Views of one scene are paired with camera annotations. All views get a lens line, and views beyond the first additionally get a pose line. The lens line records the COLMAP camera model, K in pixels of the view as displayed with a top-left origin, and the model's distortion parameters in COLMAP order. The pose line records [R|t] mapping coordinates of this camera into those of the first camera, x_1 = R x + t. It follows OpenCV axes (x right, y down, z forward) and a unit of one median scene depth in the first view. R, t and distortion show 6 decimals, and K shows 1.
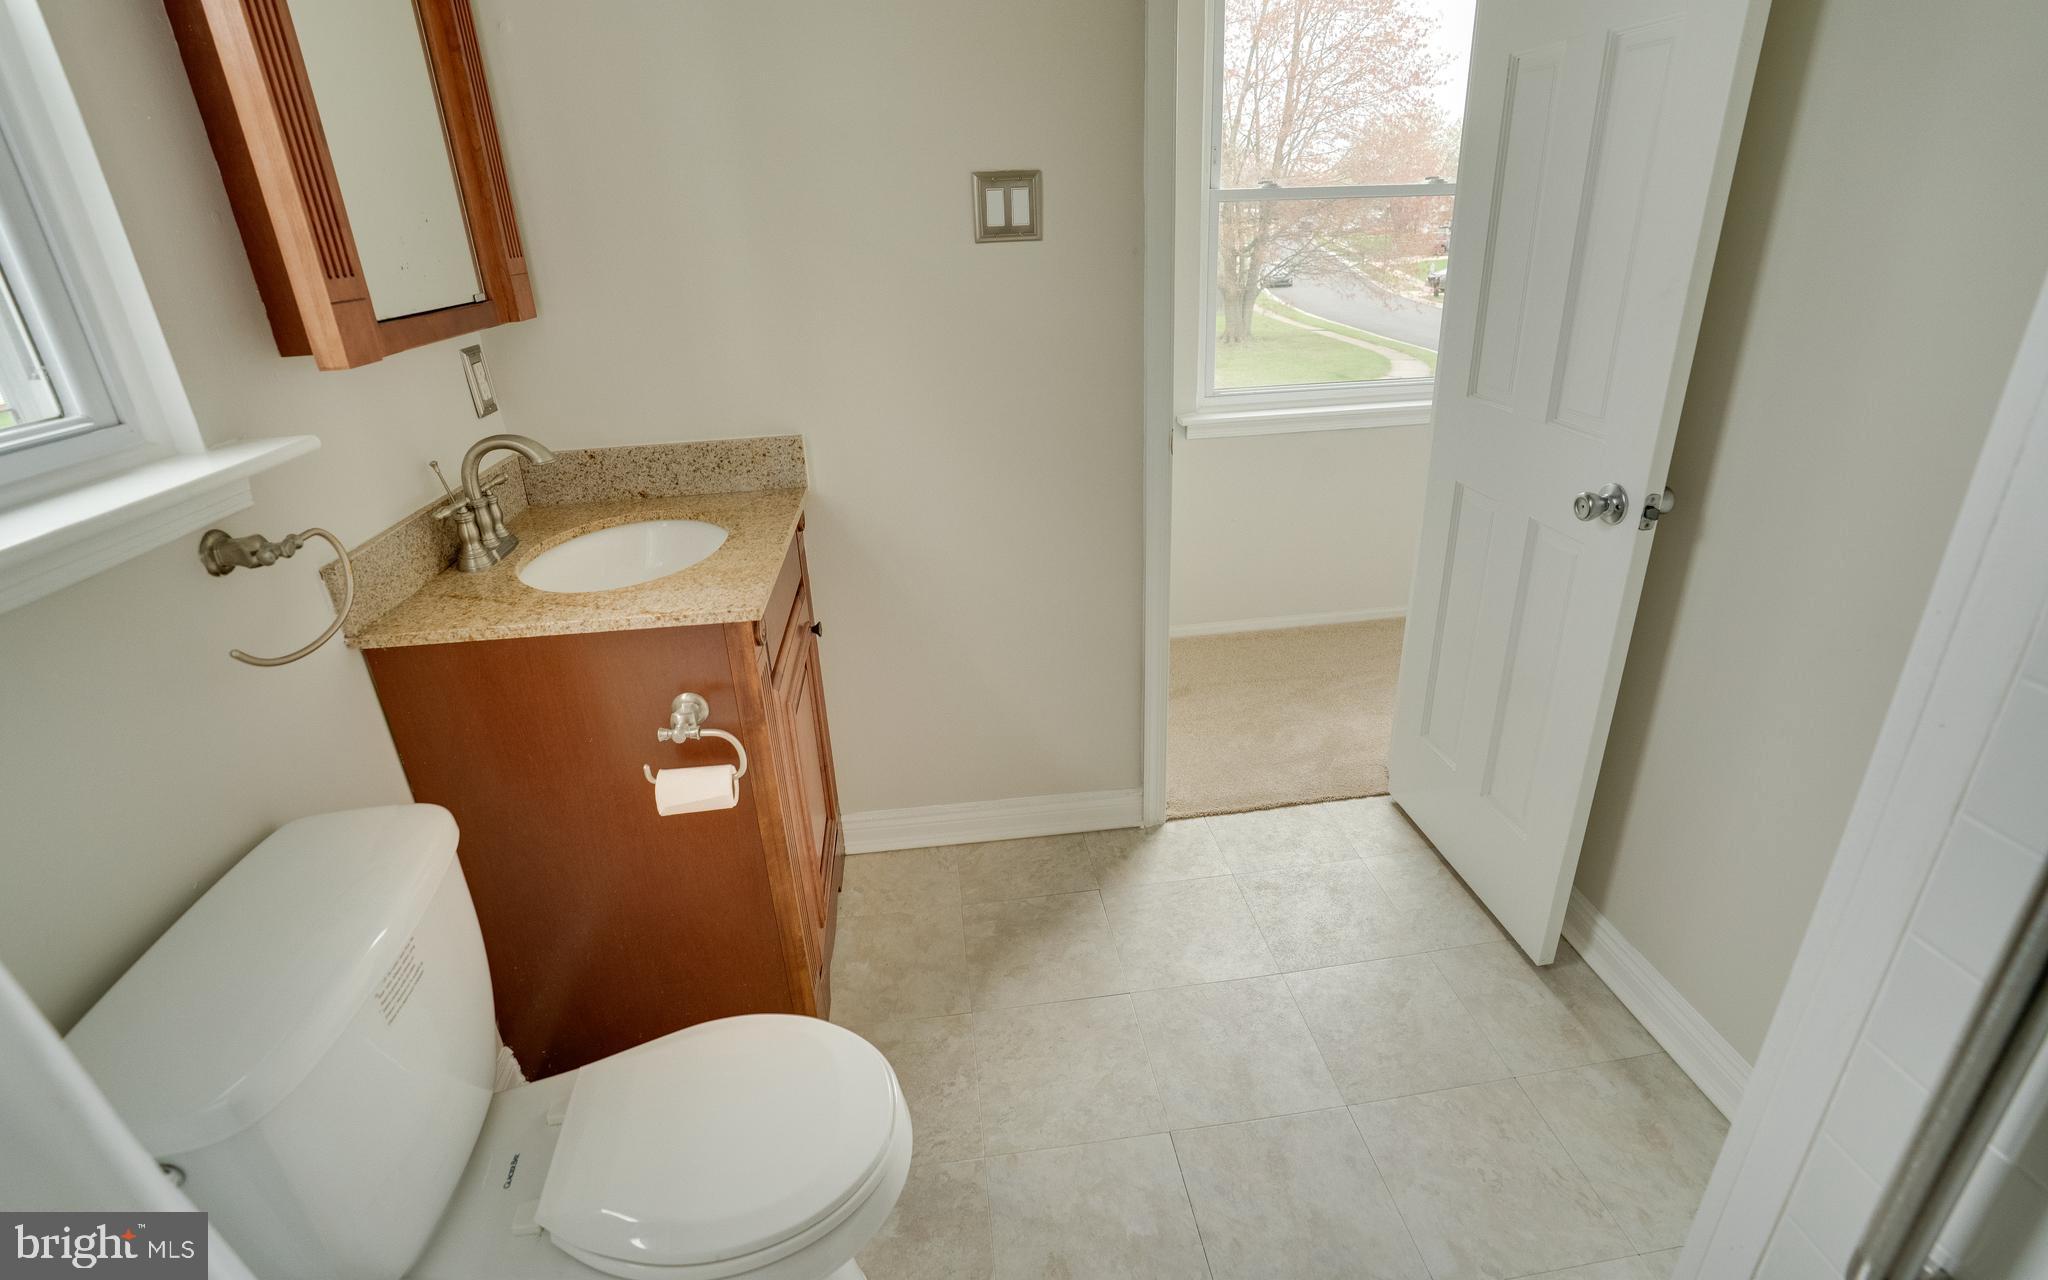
lens RADIAL K [[939.4, 0, 1026.8], [0, 939.4, 603.1], [0, 0, 1]] dist [-0.069897, 0.027406]
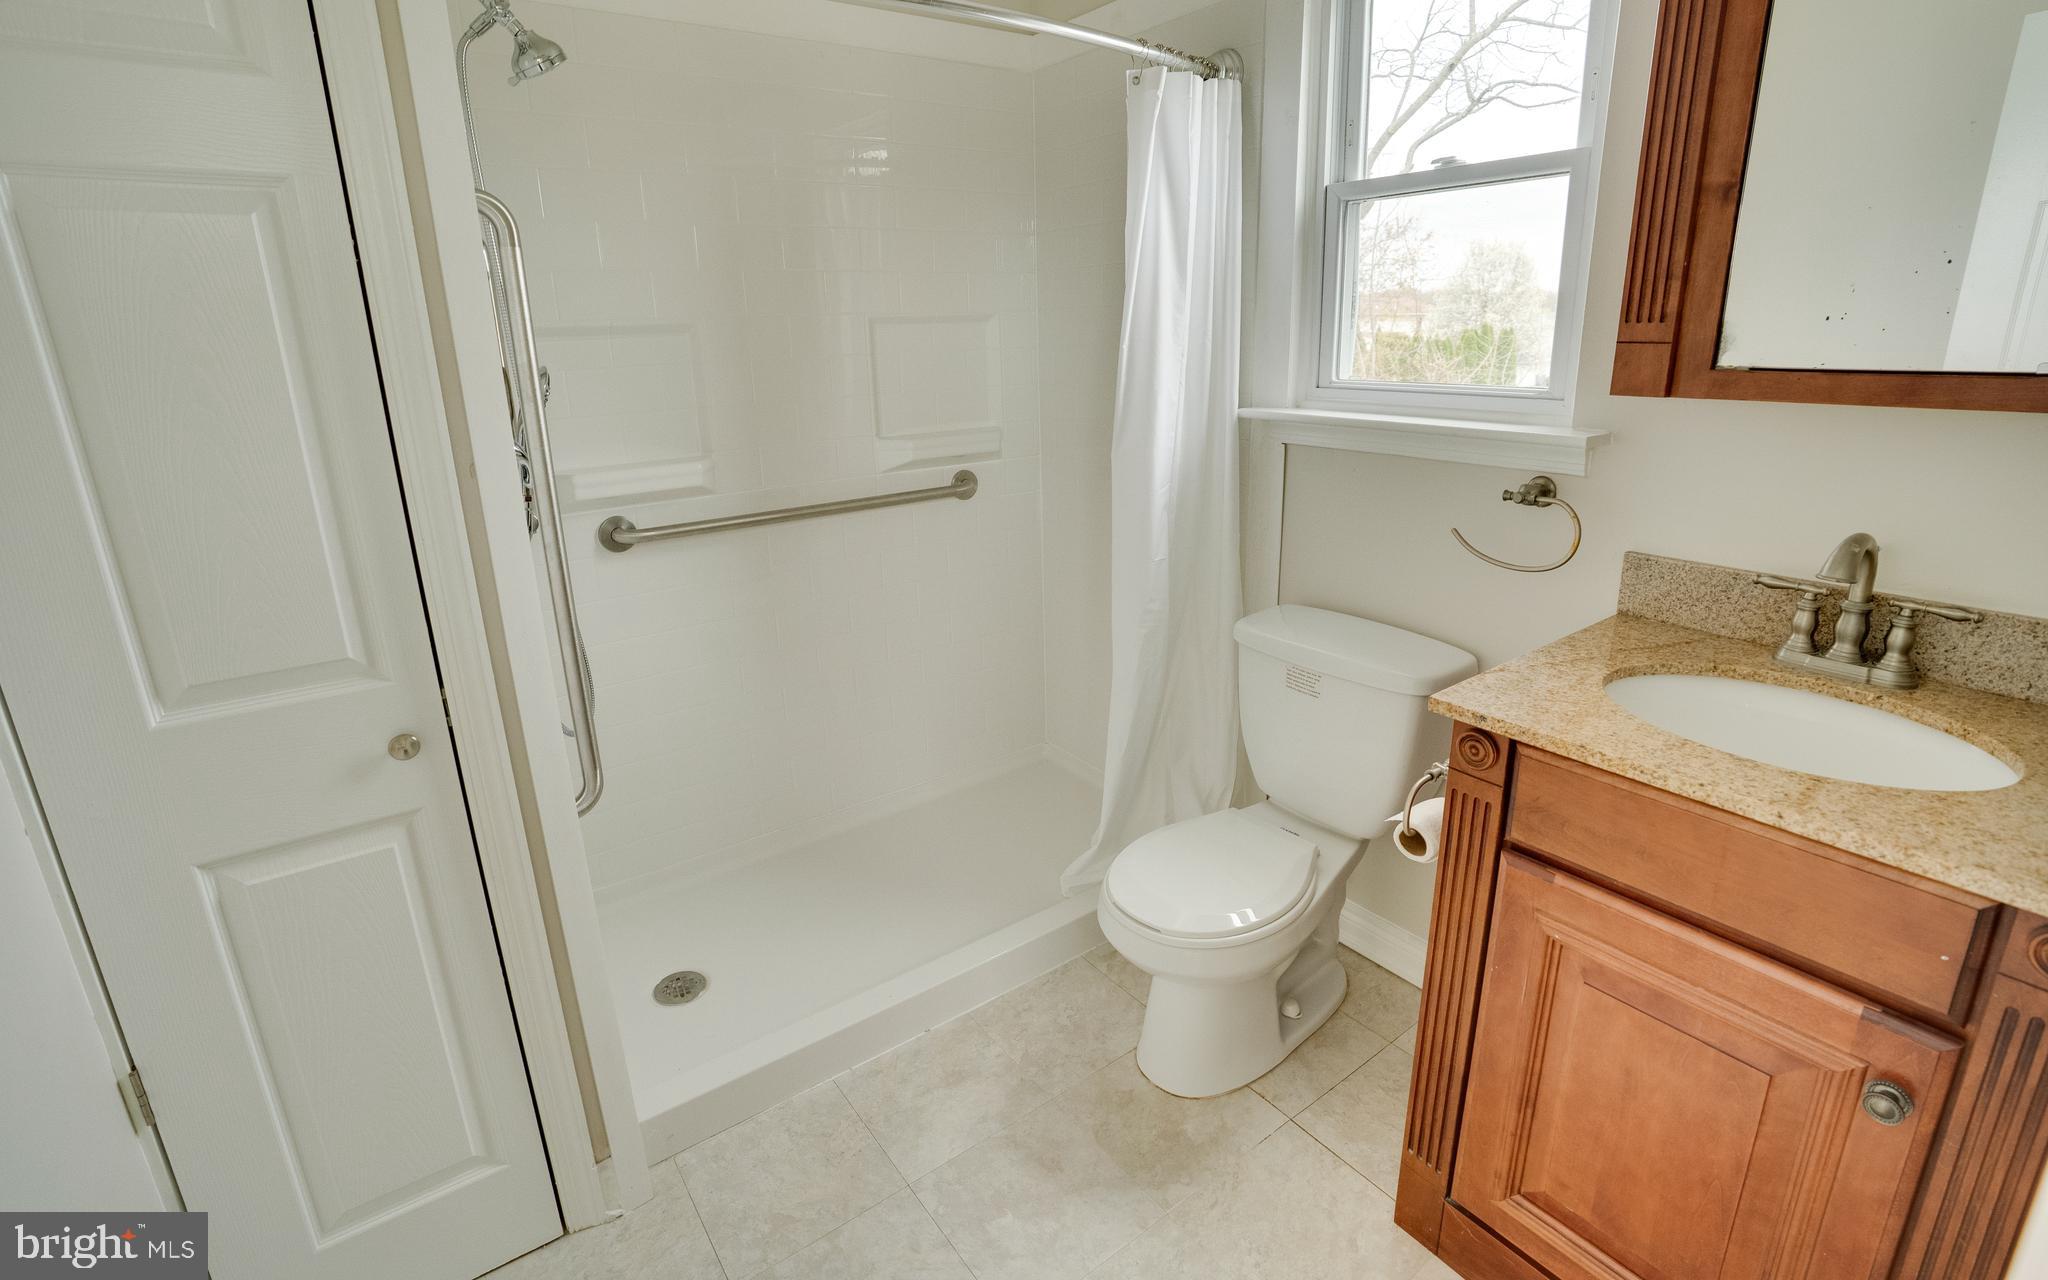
lens RADIAL K [[939.4, 0, 1026.8], [0, 939.4, 603.1], [0, 0, 1]] dist [-0.069897, 0.027406]
pose [[-0.870662, 0.194628, -0.451738, 0.438234], [-0.136361, 0.786887, 0.601842, -0.536379], [0.472602, 0.585601, -0.658574, 1.281988]]
